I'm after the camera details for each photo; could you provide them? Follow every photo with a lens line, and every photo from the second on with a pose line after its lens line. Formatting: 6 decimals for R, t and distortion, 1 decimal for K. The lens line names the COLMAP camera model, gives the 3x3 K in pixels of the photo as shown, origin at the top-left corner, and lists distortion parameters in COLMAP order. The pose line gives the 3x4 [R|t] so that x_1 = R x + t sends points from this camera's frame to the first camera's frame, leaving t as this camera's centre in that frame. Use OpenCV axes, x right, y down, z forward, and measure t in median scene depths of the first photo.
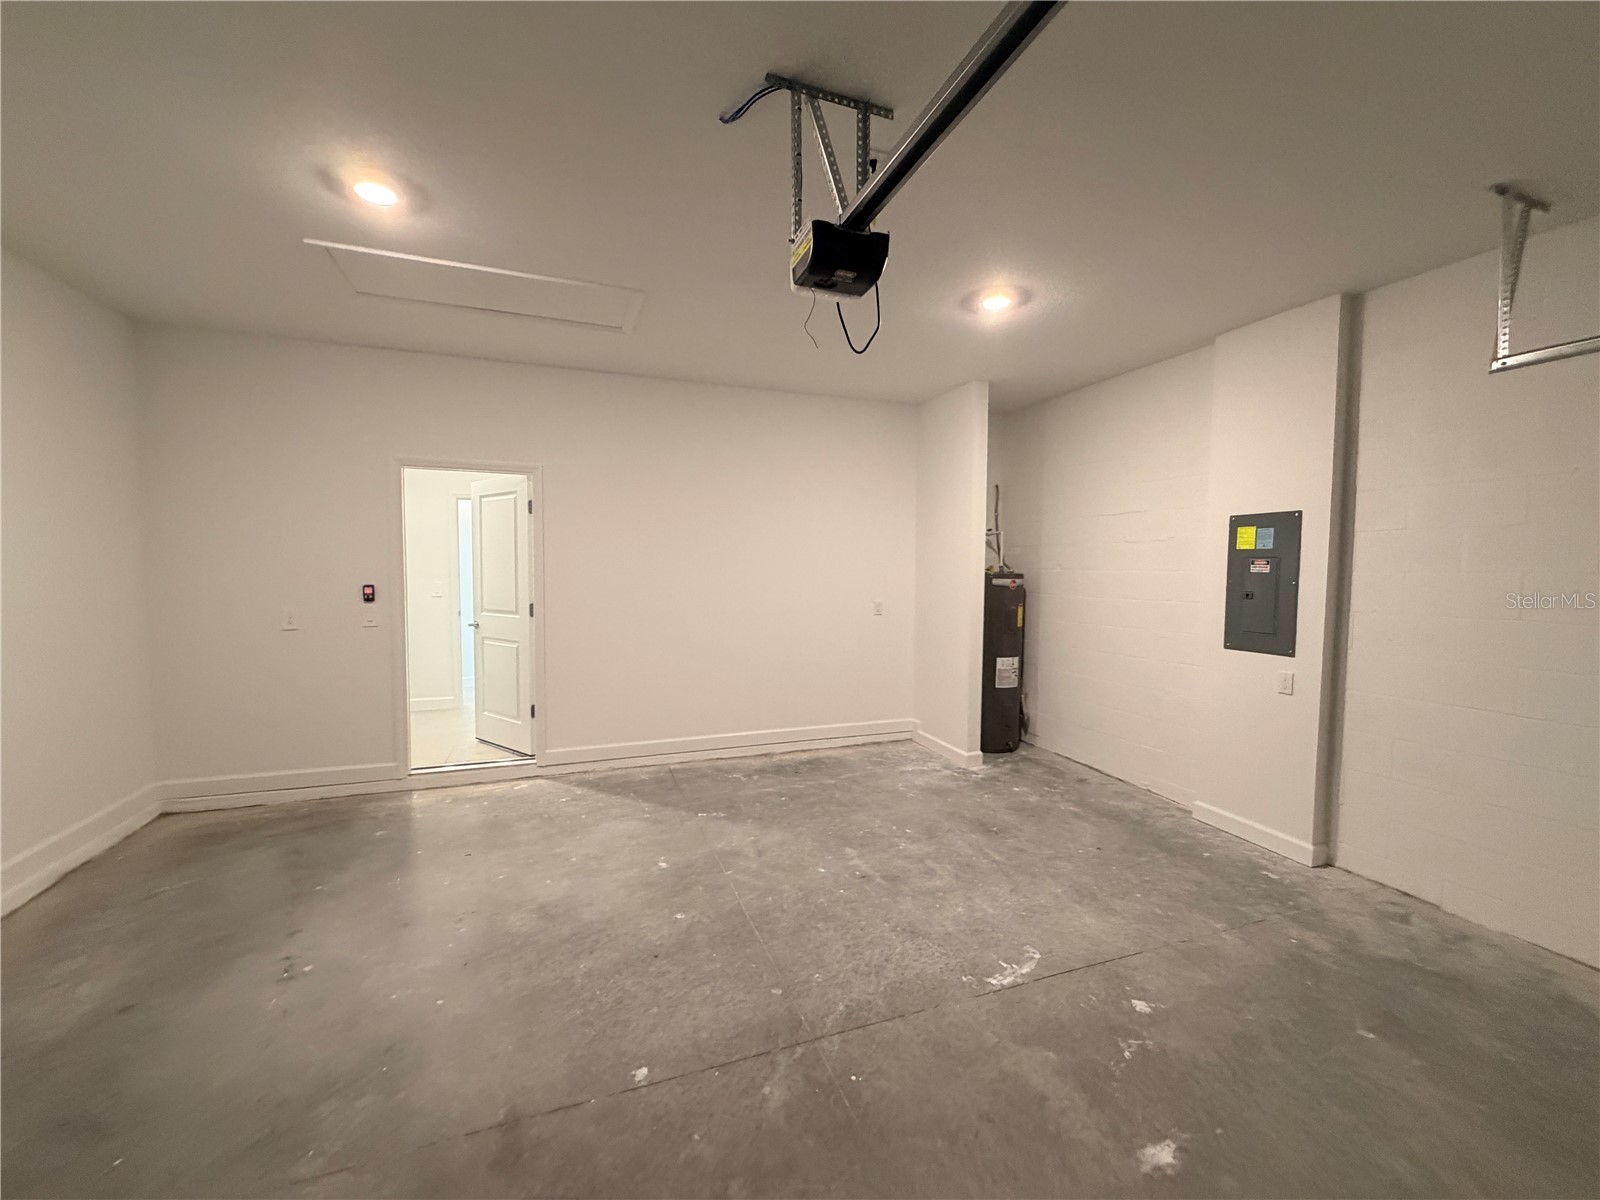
lens RADIAL K [[635.2, 0, 796.2], [0, 635.2, 601.0], [0, 0, 1]] dist [0.000110, -0.000498]
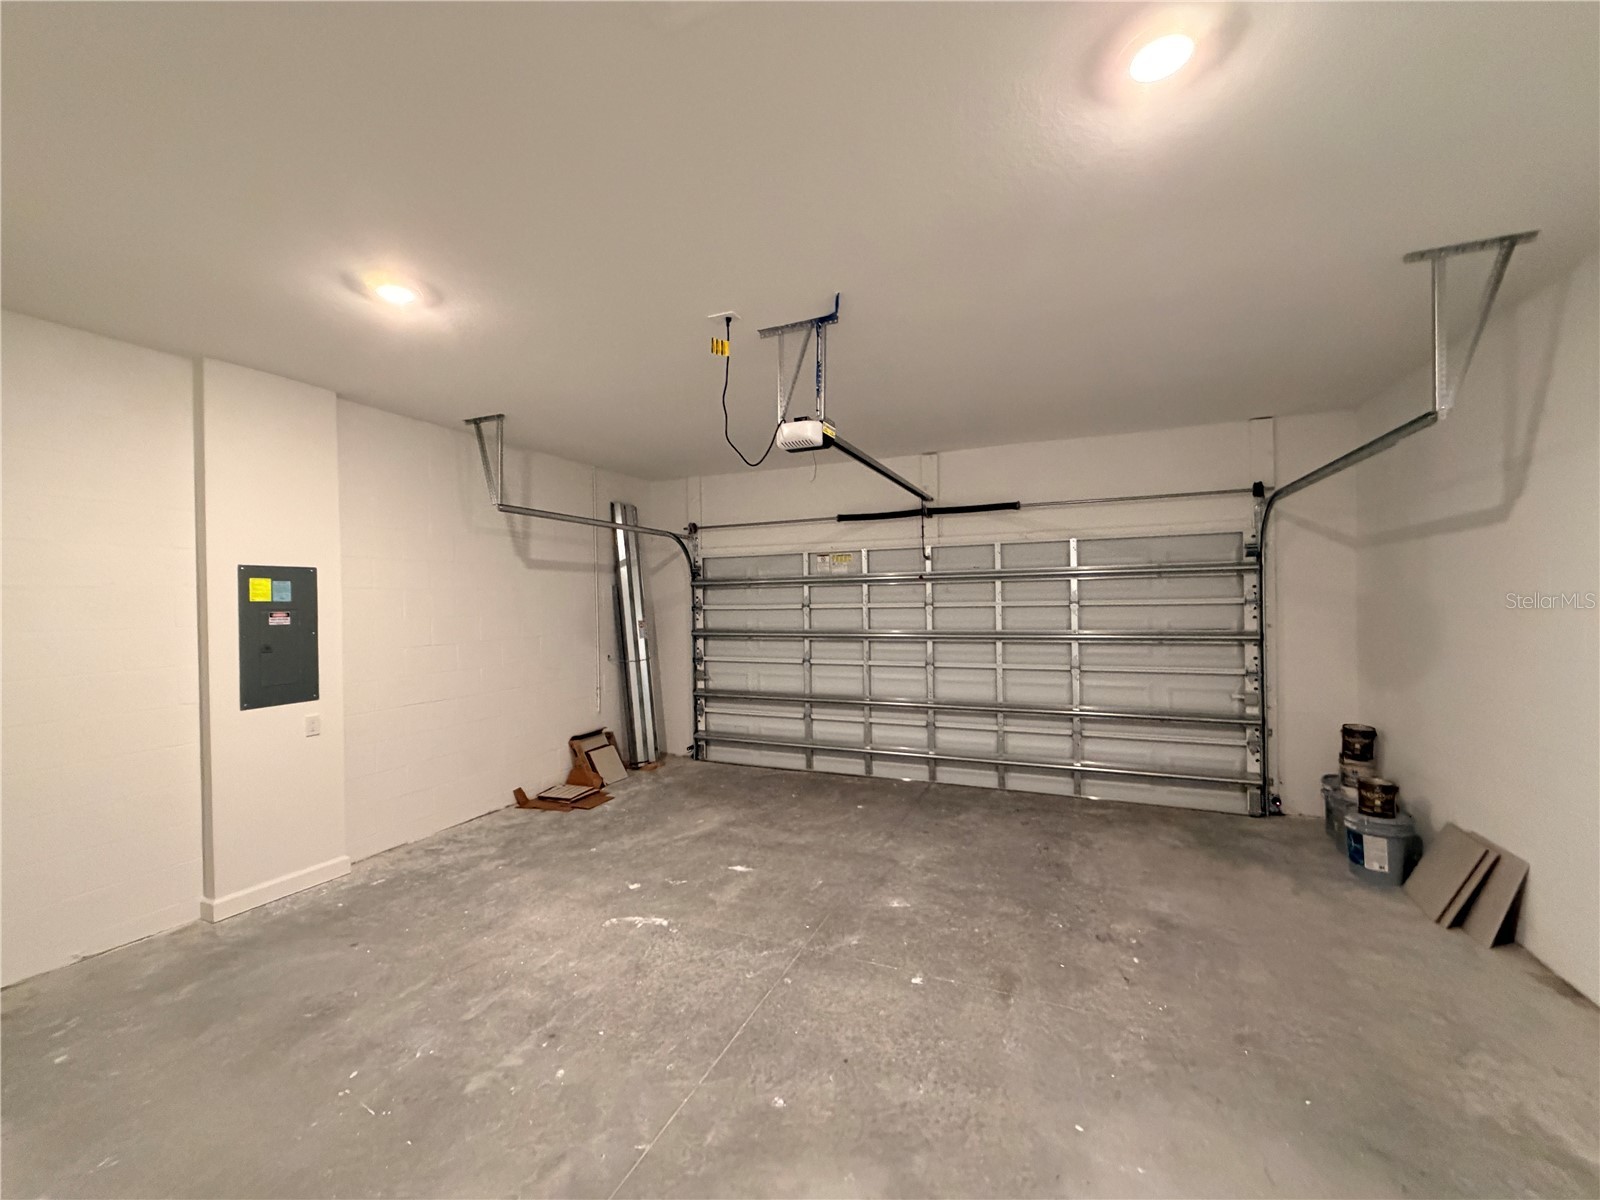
lens RADIAL K [[635.2, 0, 796.2], [0, 635.2, 601.0], [0, 0, 1]] dist [0.000110, -0.000498]
pose [[-0.720475, 0.000354, 0.693480, -0.652146], [0.045903, 0.997831, 0.047181, -0.108625], [-0.691960, 0.065825, -0.718929, 1.360218]]
